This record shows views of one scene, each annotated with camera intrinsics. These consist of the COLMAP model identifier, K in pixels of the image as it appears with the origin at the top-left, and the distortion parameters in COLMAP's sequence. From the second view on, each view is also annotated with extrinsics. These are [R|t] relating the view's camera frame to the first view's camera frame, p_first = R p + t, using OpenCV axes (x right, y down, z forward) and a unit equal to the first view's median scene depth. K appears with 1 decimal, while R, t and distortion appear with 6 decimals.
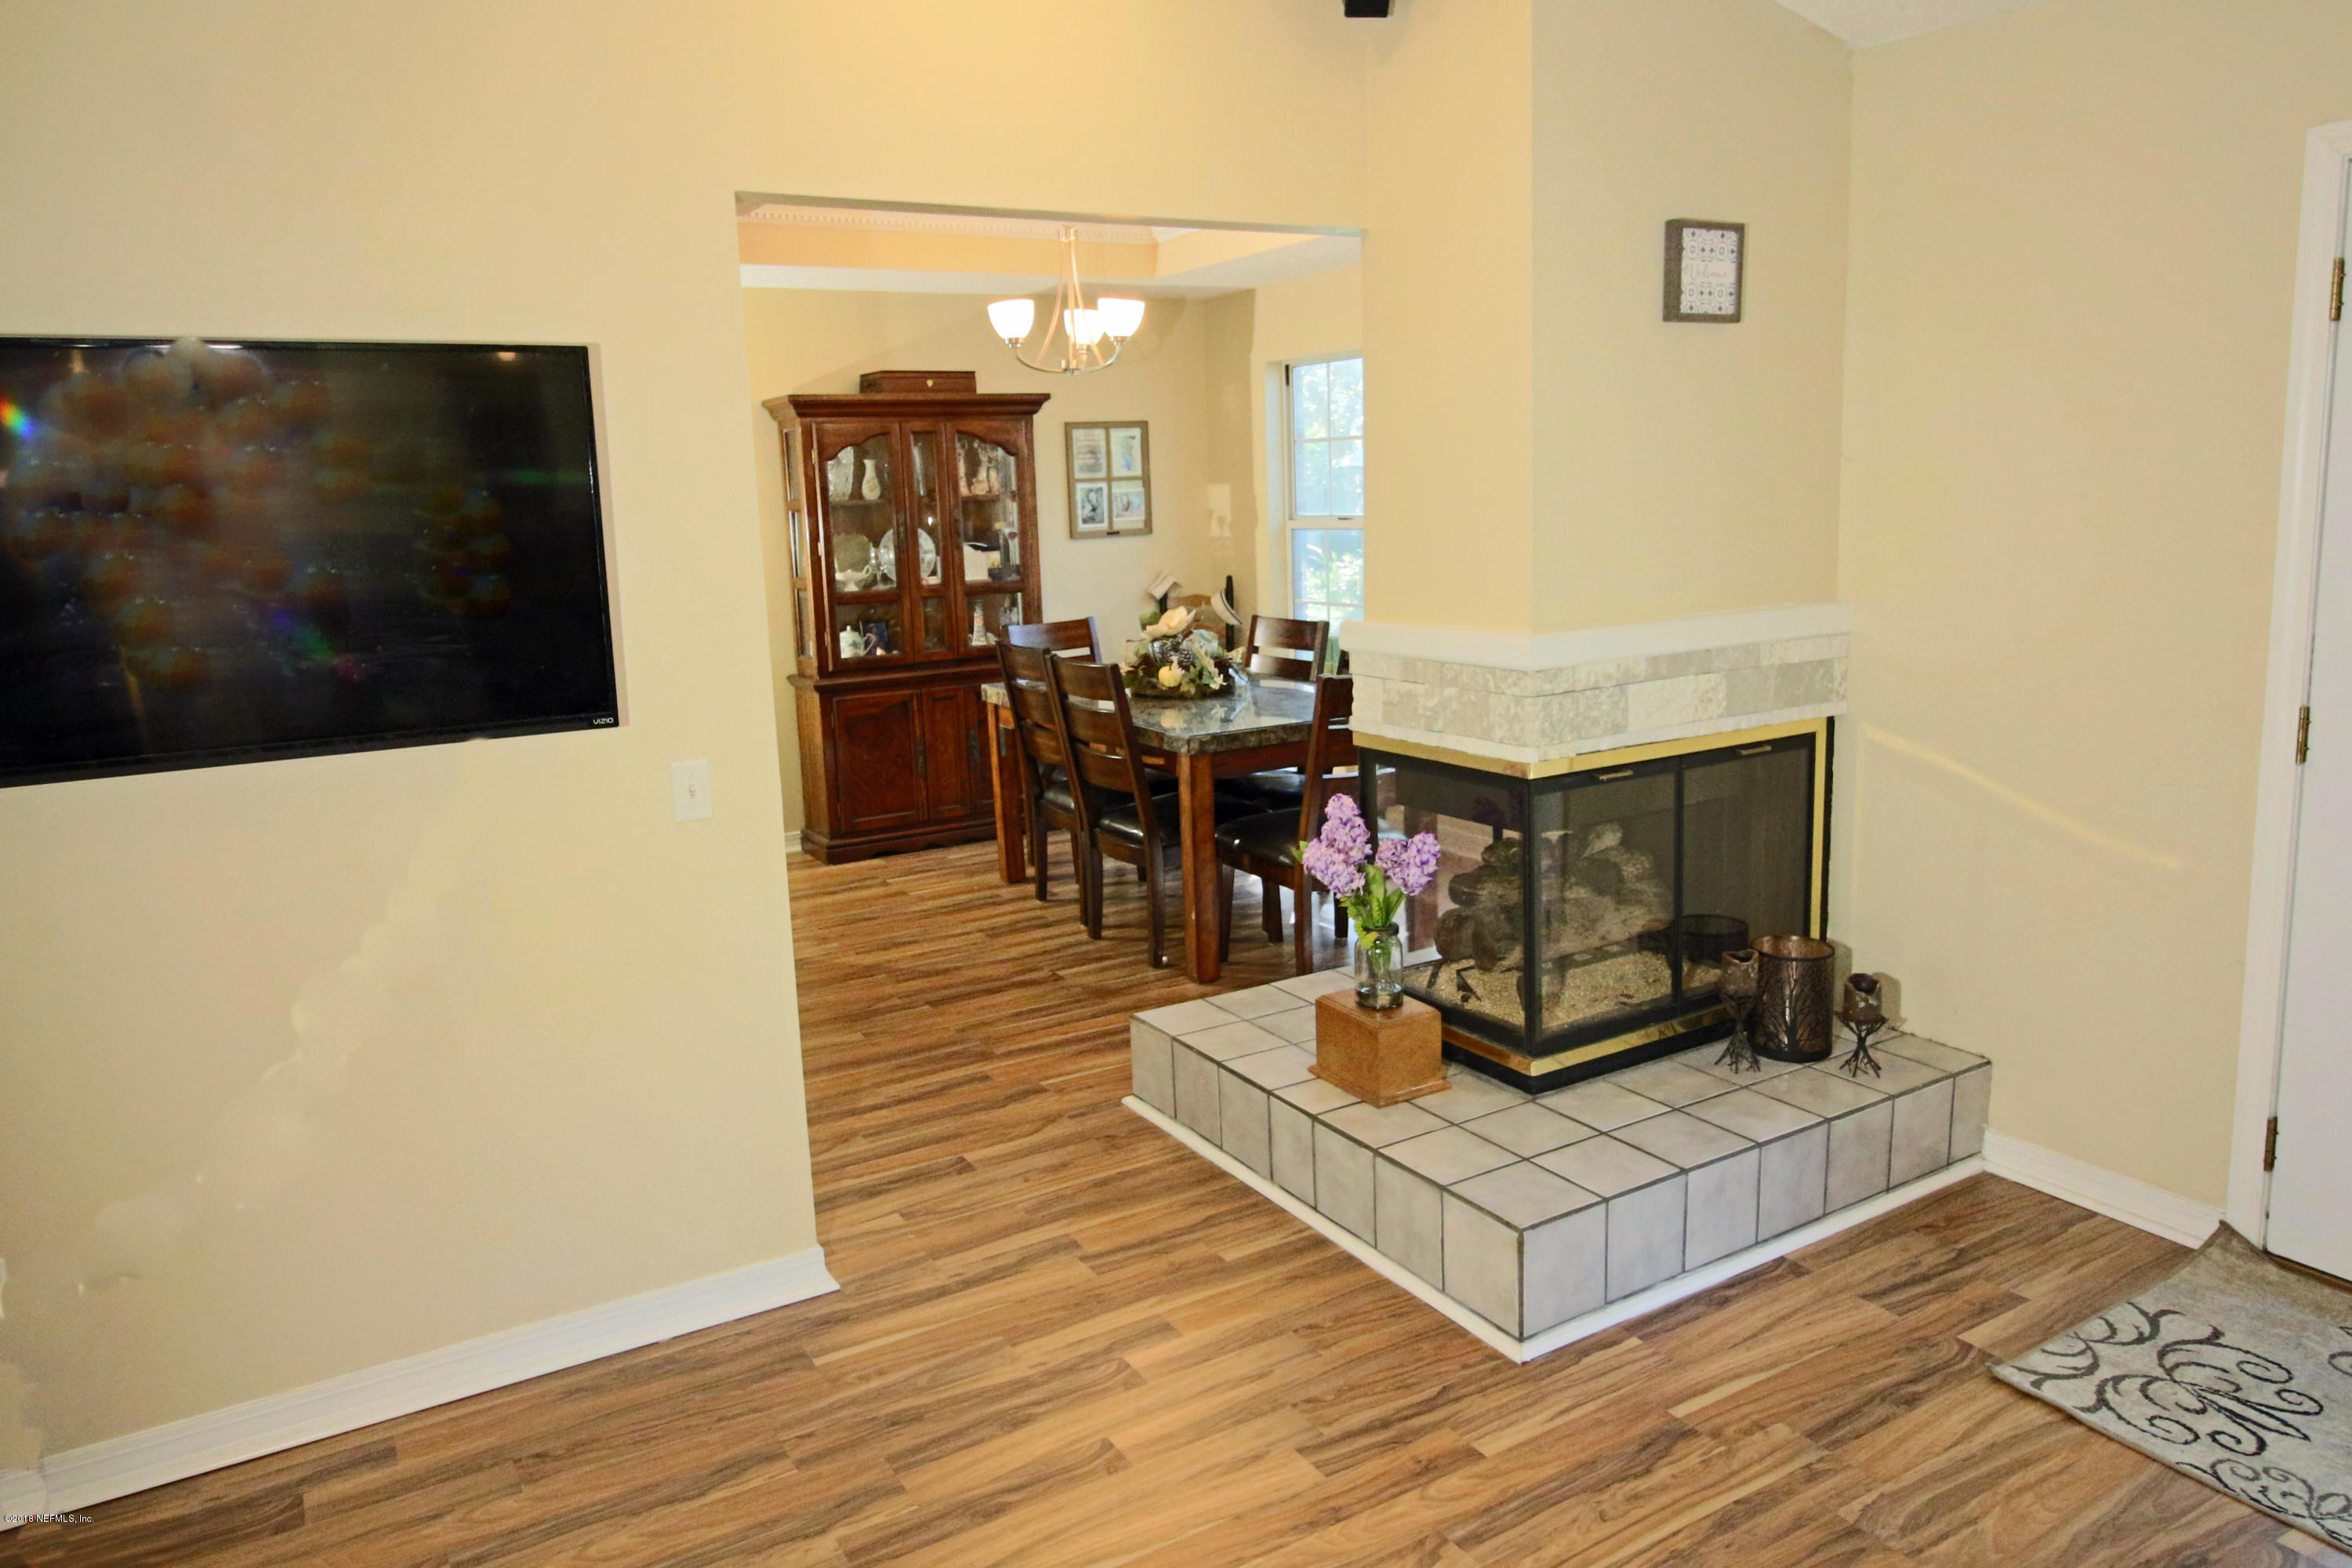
lens RADIAL K [[1581.9, 0, 1172.9], [0, 1581.9, 741.5], [0, 0, 1]] dist [0.000837, -0.003672]
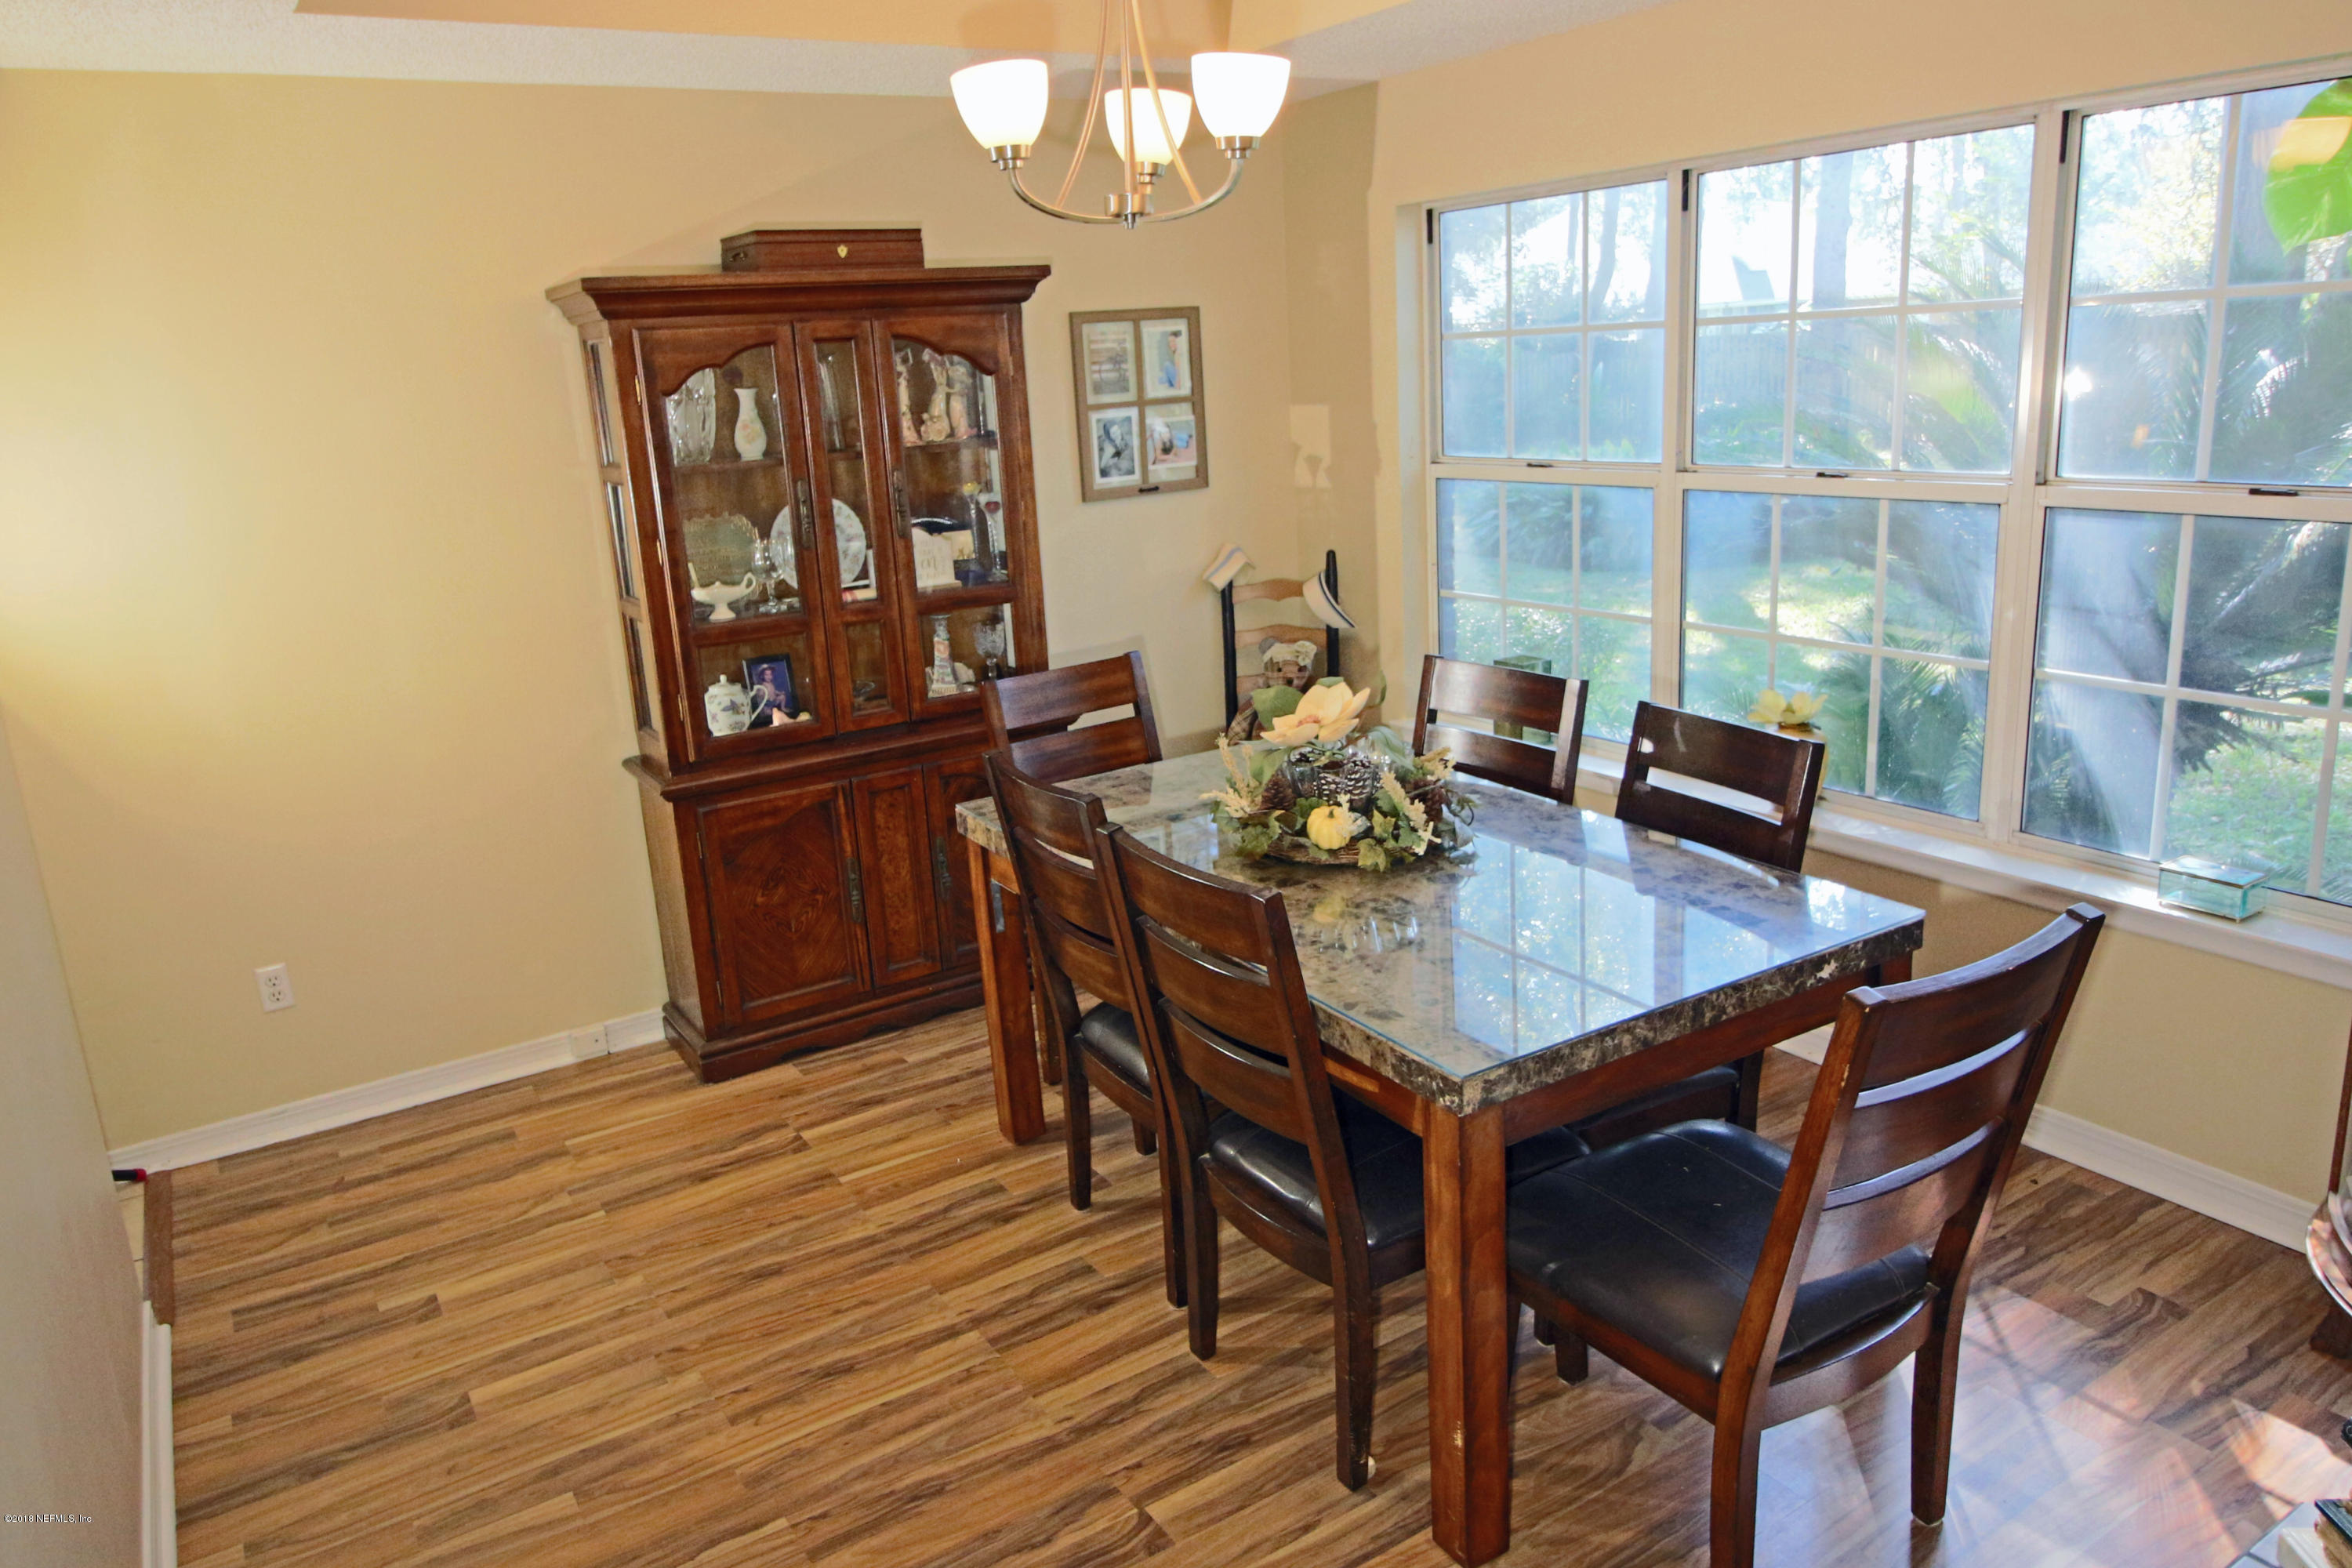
lens RADIAL K [[1581.9, 0, 1172.9], [0, 1581.9, 741.5], [0, 0, 1]] dist [0.000837, -0.003672]
pose [[0.999198, -0.028690, 0.027943, -0.053551], [0.026349, 0.996382, 0.080799, -0.090499], [-0.030160, -0.079998, 0.996339, 0.400458]]
